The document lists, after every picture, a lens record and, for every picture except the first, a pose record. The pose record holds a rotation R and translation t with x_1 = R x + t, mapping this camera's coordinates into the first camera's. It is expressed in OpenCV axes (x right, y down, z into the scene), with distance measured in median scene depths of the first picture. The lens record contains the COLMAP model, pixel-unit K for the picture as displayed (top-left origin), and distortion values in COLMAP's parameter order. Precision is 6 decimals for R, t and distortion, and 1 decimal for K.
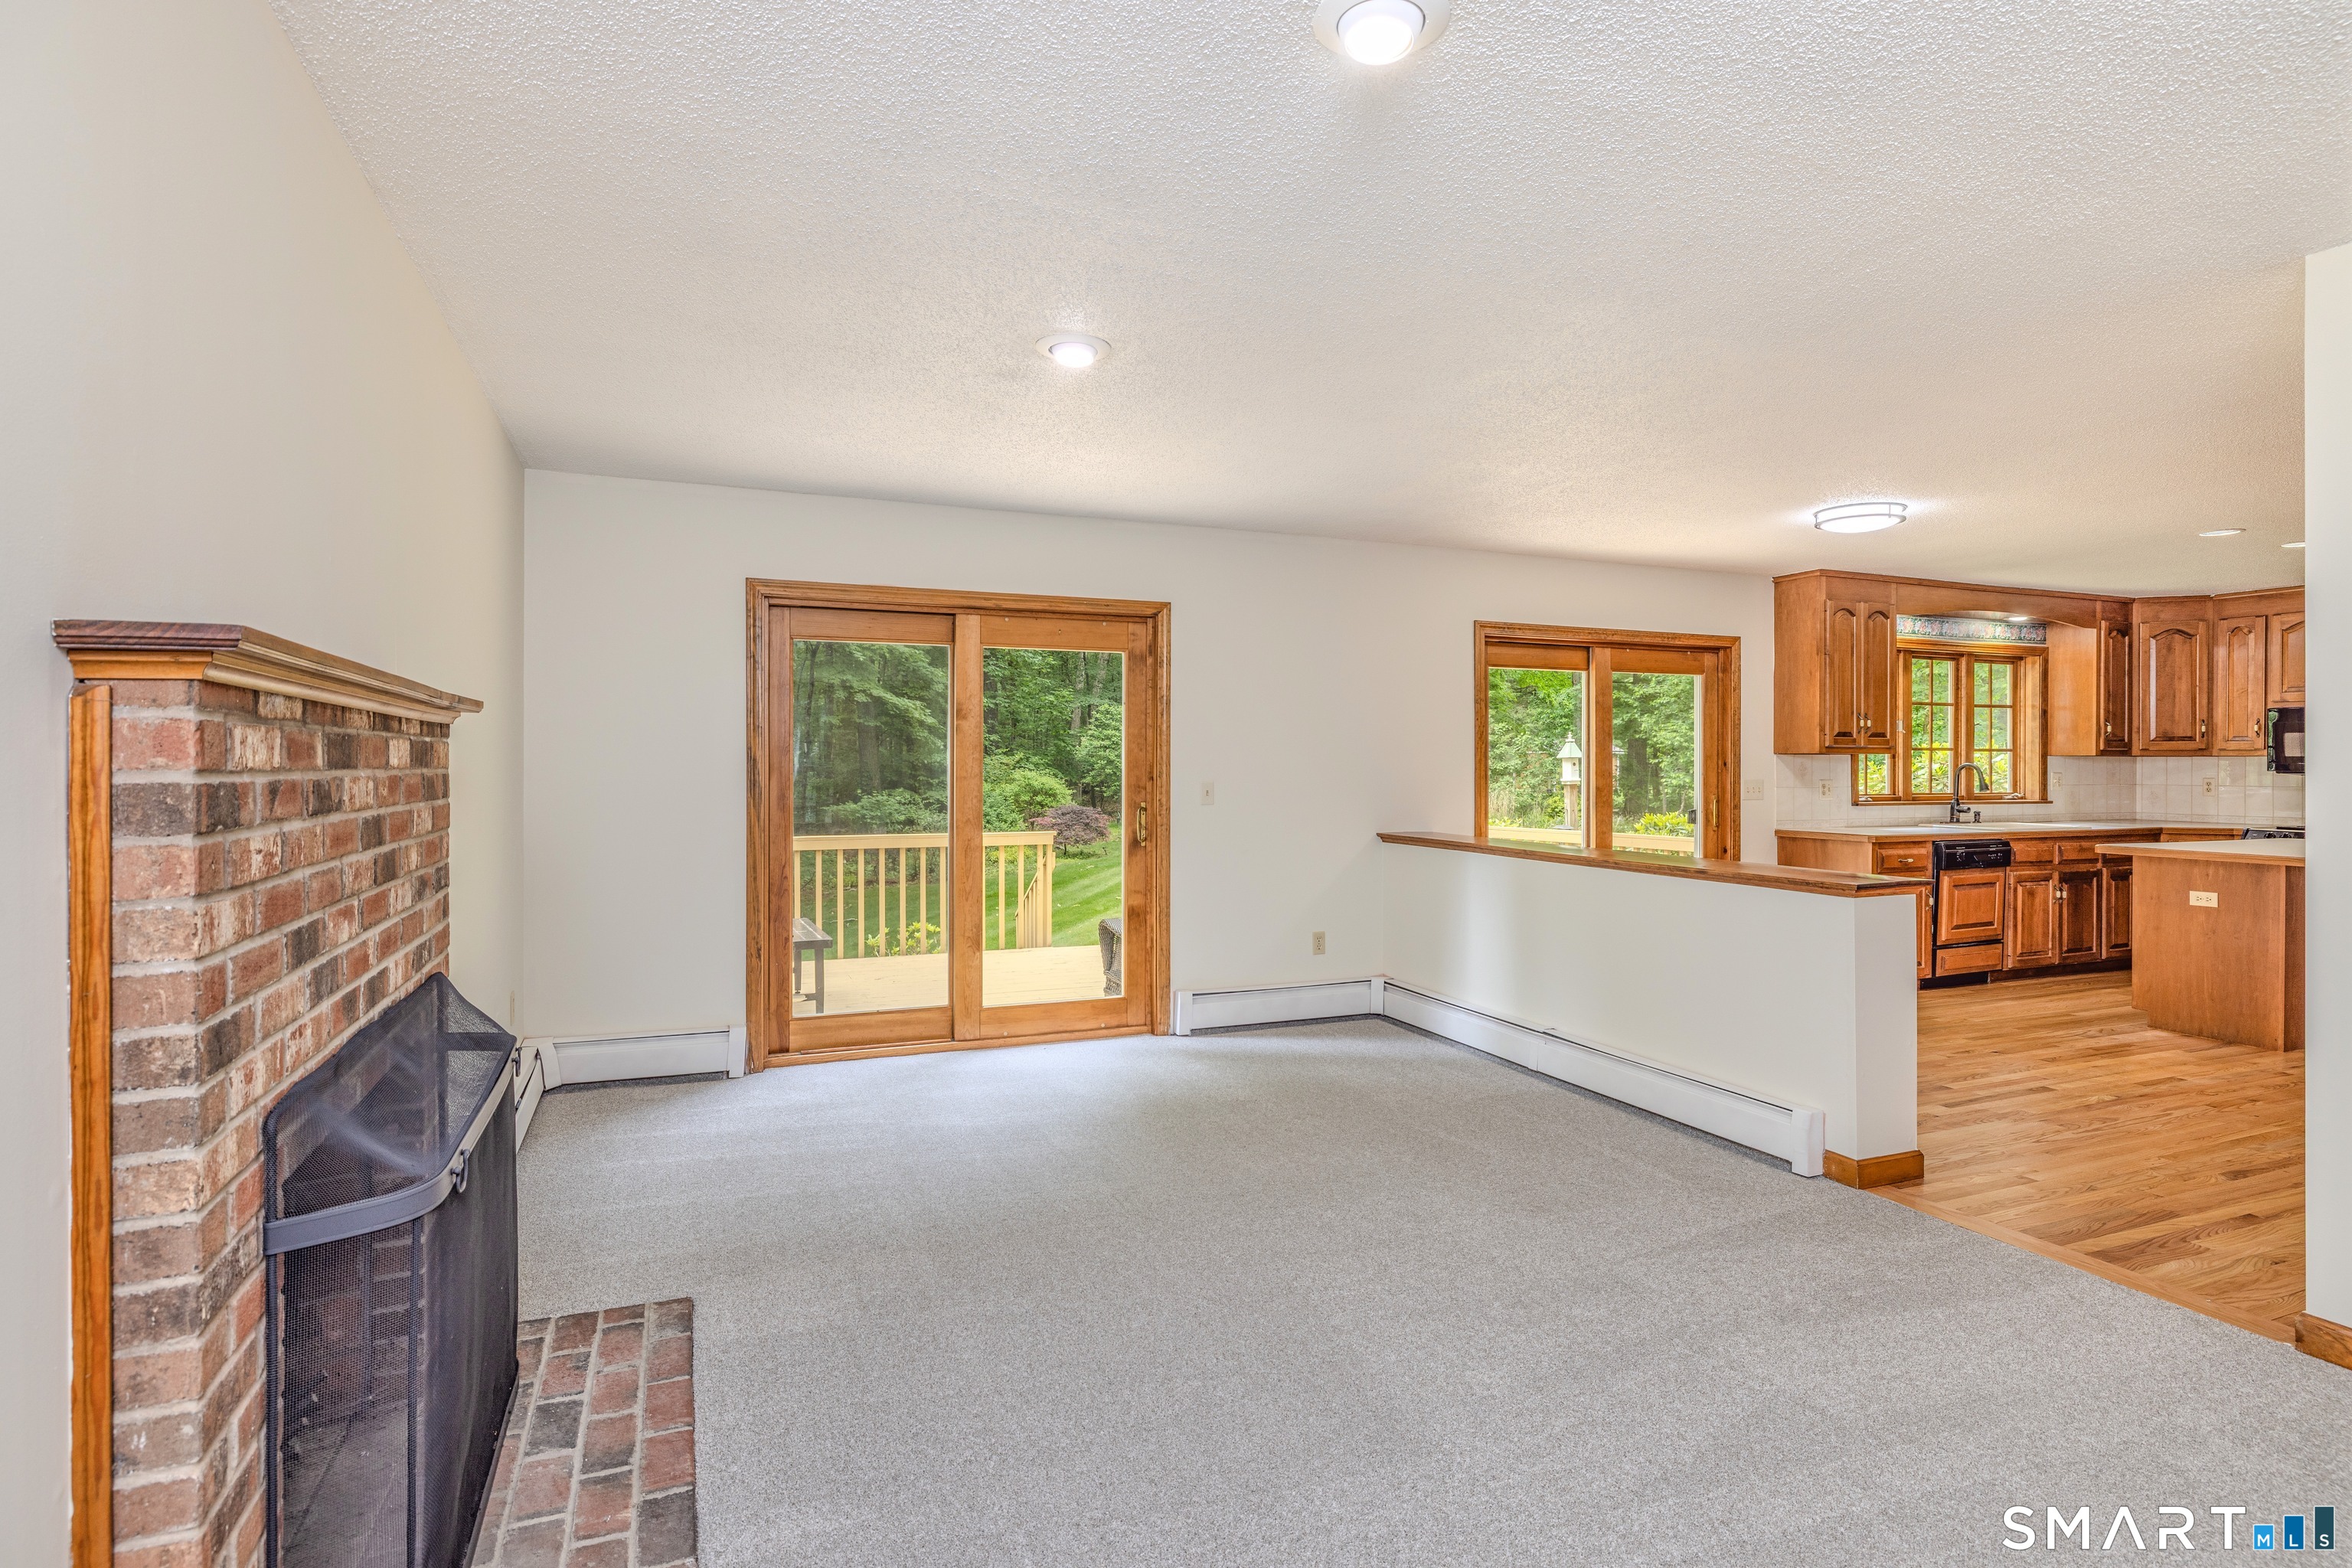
lens RADIAL K [[1193.8, 0, 1157.4], [0, 1193.8, 774.2], [0, 0, 1]] dist [-0.004985, 0.001345]
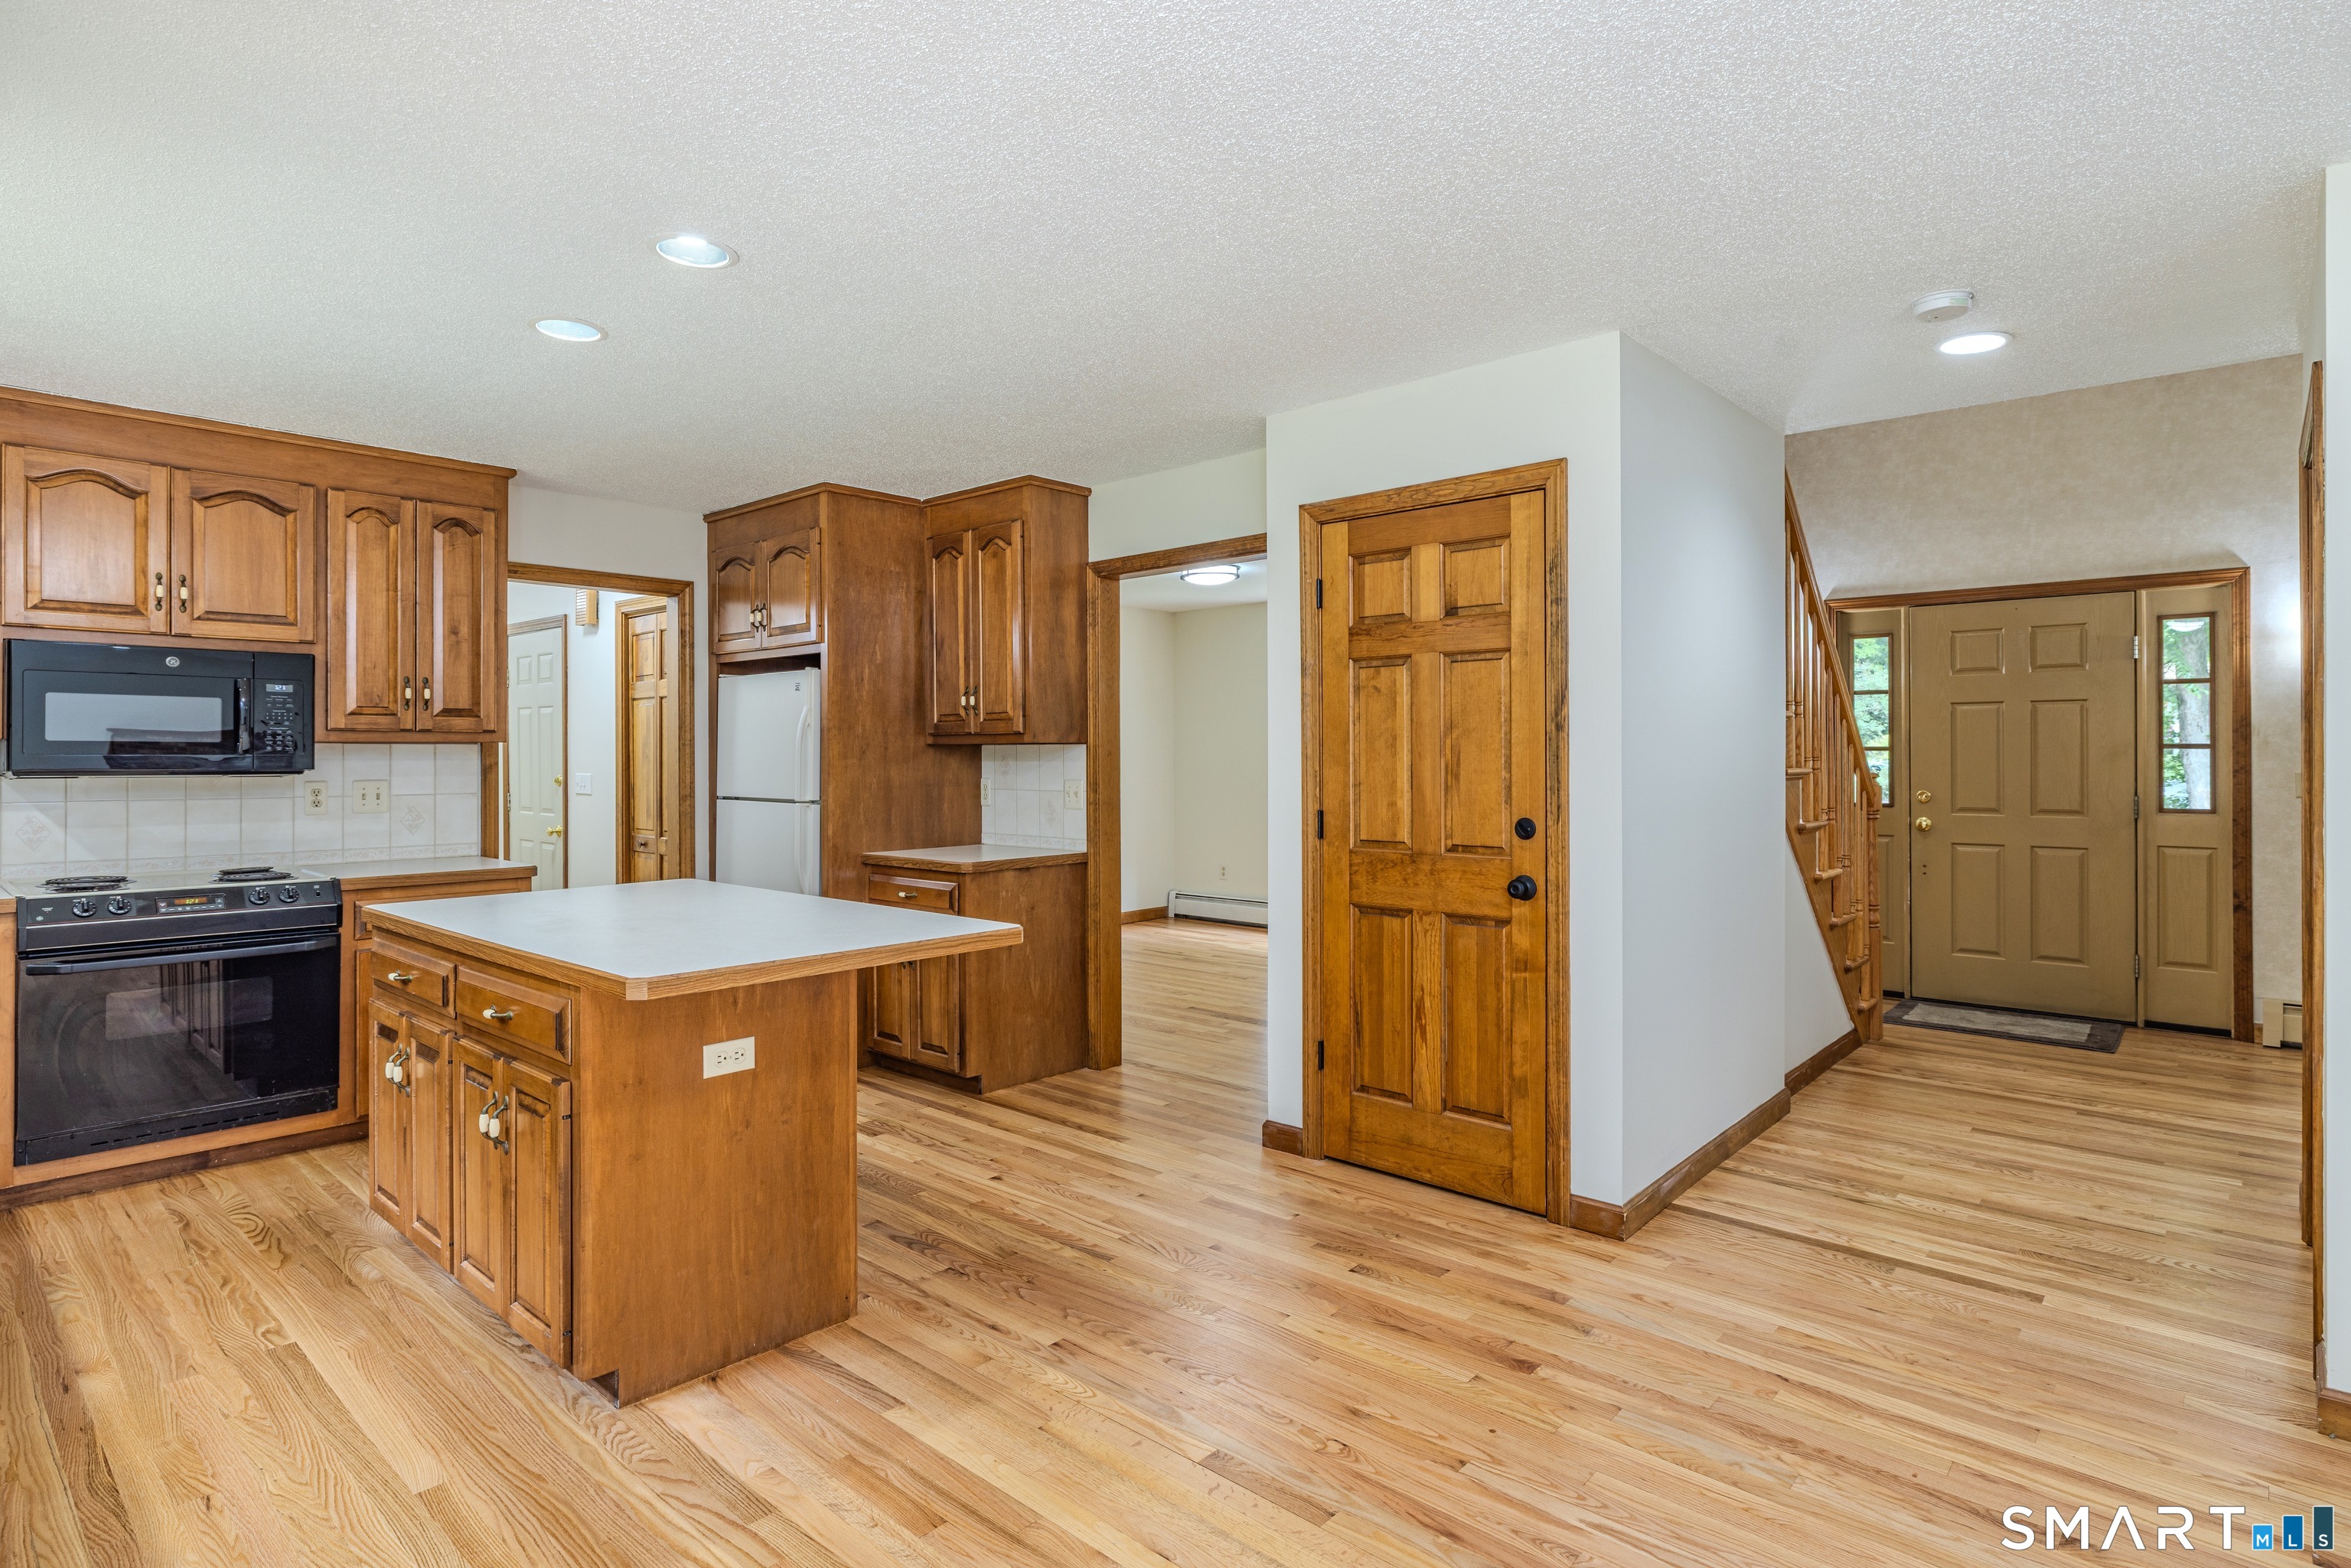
lens RADIAL K [[1193.3, 0, 1171.4], [0, 1193.3, 760.4], [0, 0, 1]] dist [-0.004985, 0.001345]
pose [[-0.439675, -0.005730, 0.898139, 0.317008], [0.009739, 0.999890, 0.011147, -0.008182], [-0.898104, 0.013648, -0.439571, 0.822751]]
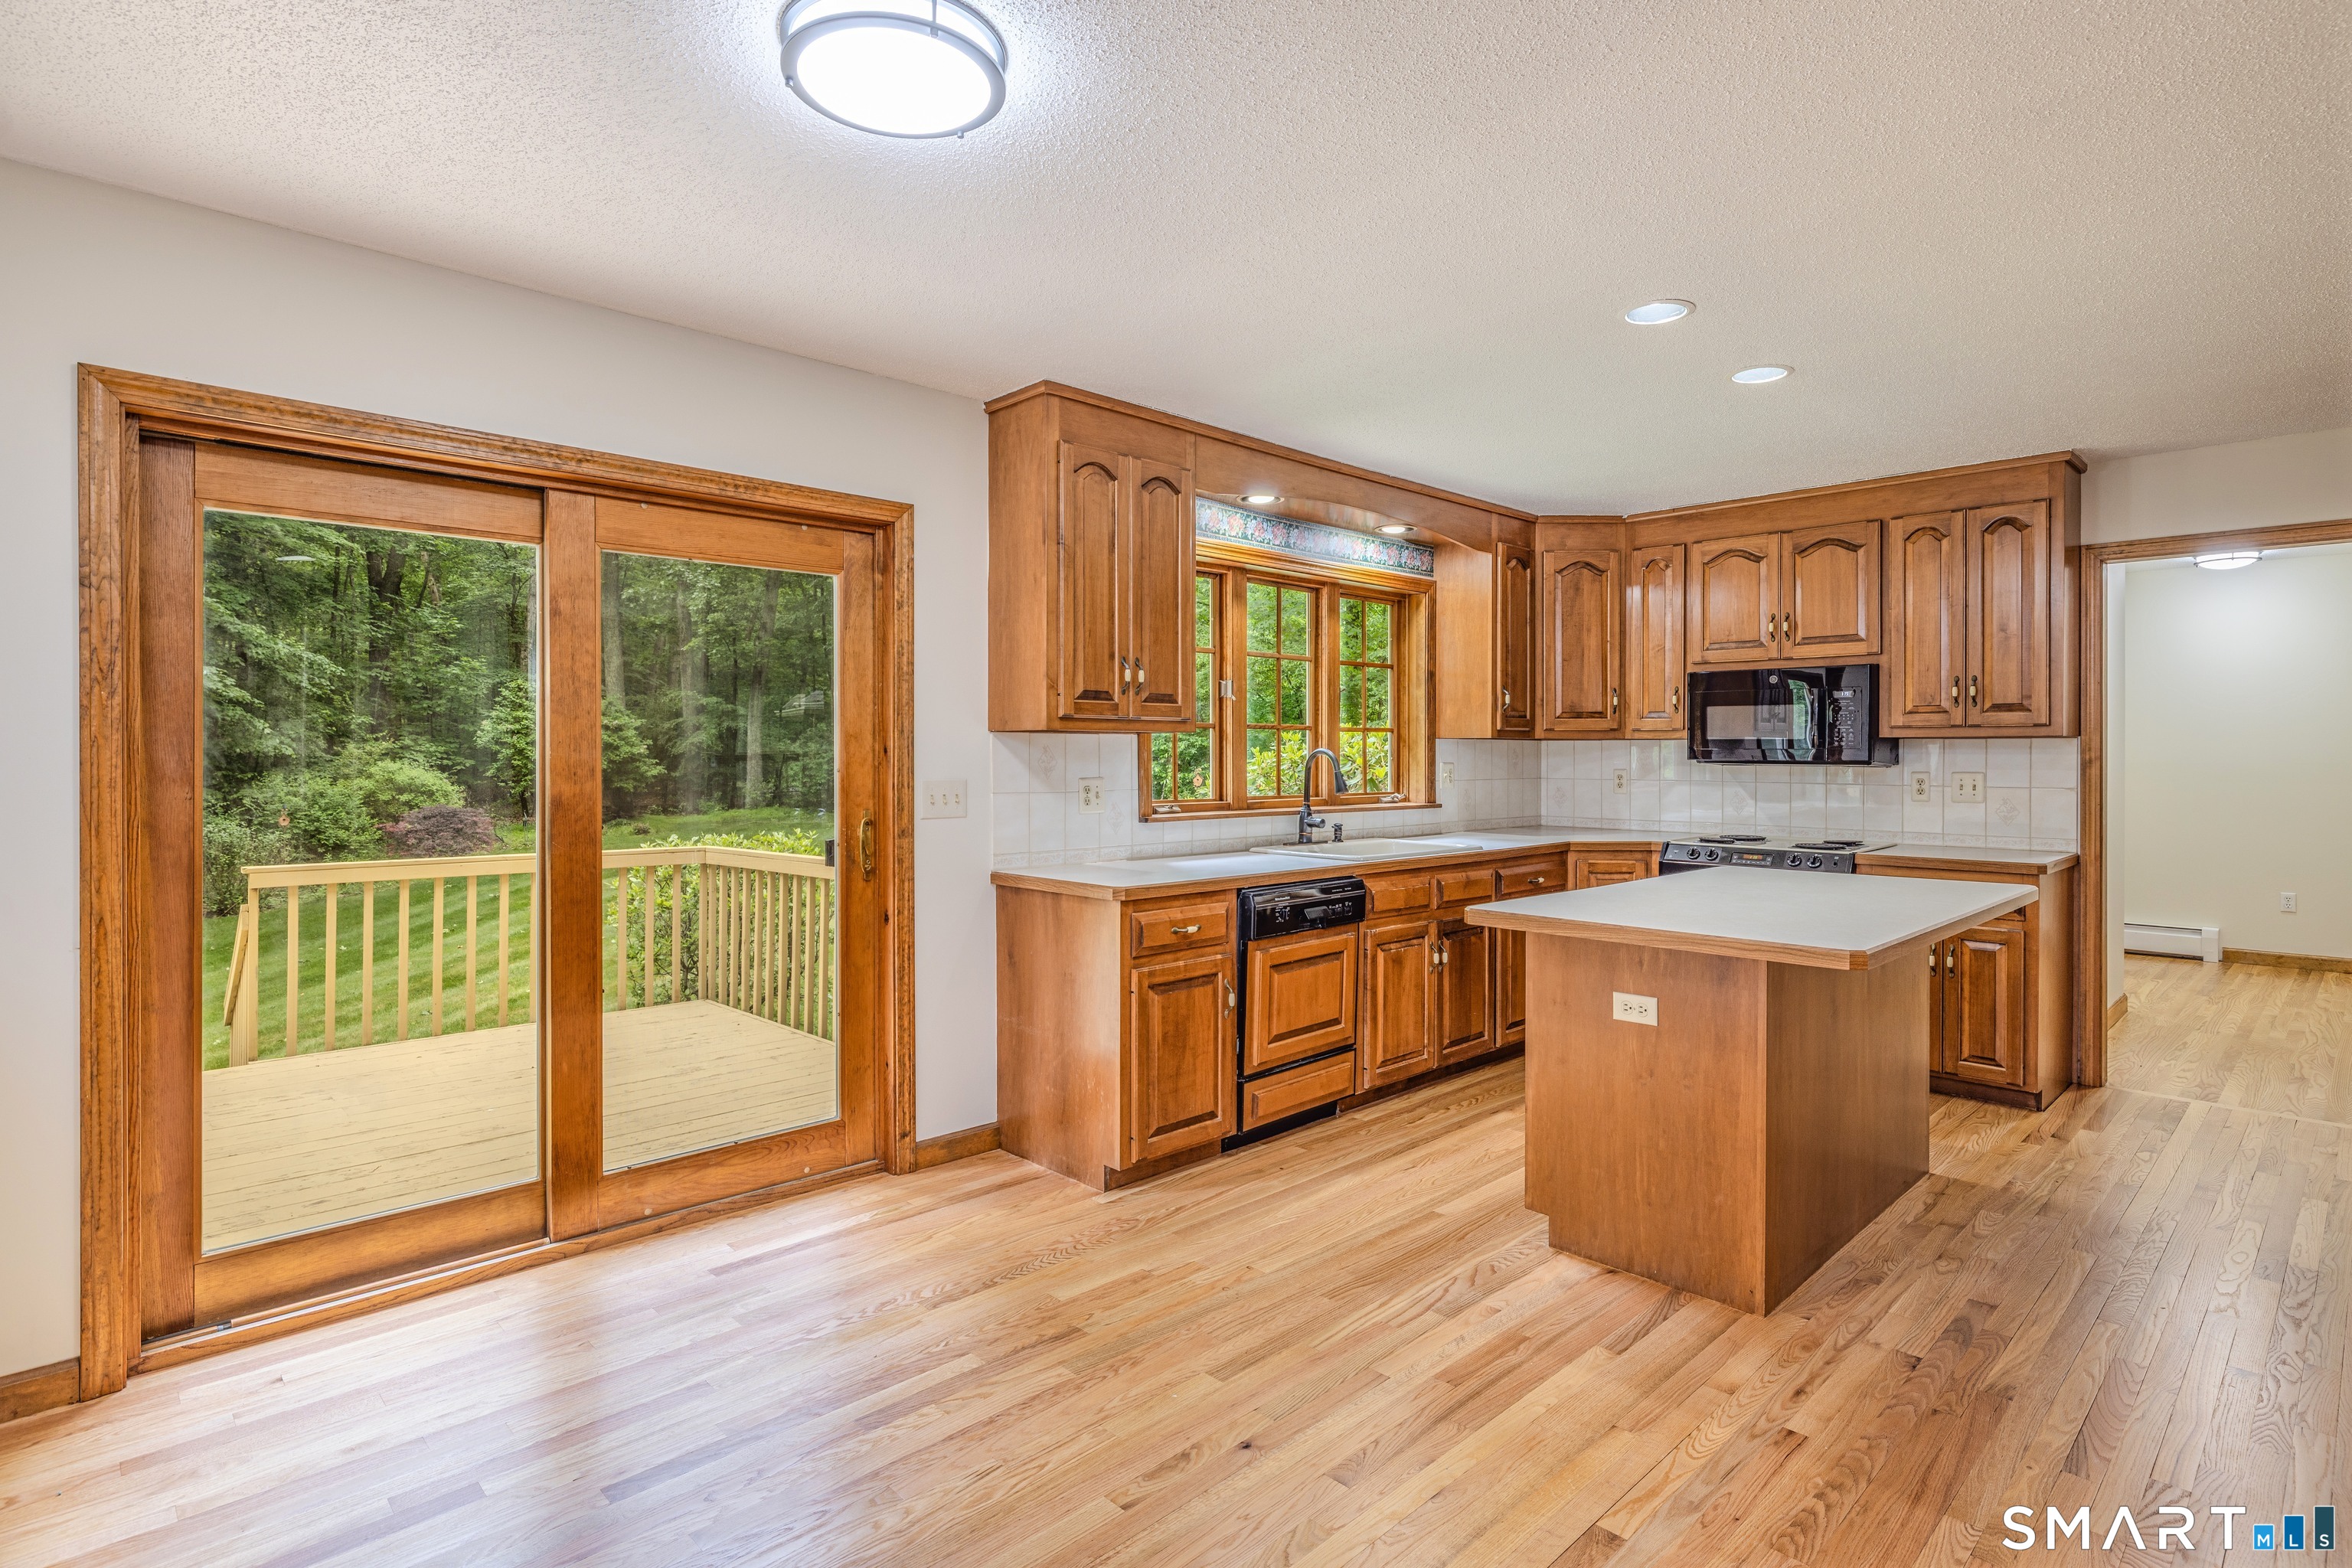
lens RADIAL K [[1193.8, 0, 1190.7], [0, 1193.8, 764.4], [0, 0, 1]] dist [-0.004985, 0.001345]
pose [[0.923332, -0.004838, 0.383972, 0.394003], [0.004471, 0.999988, 0.001847, -0.002696], [-0.383976, 0.000011, 0.923343, 0.467136]]
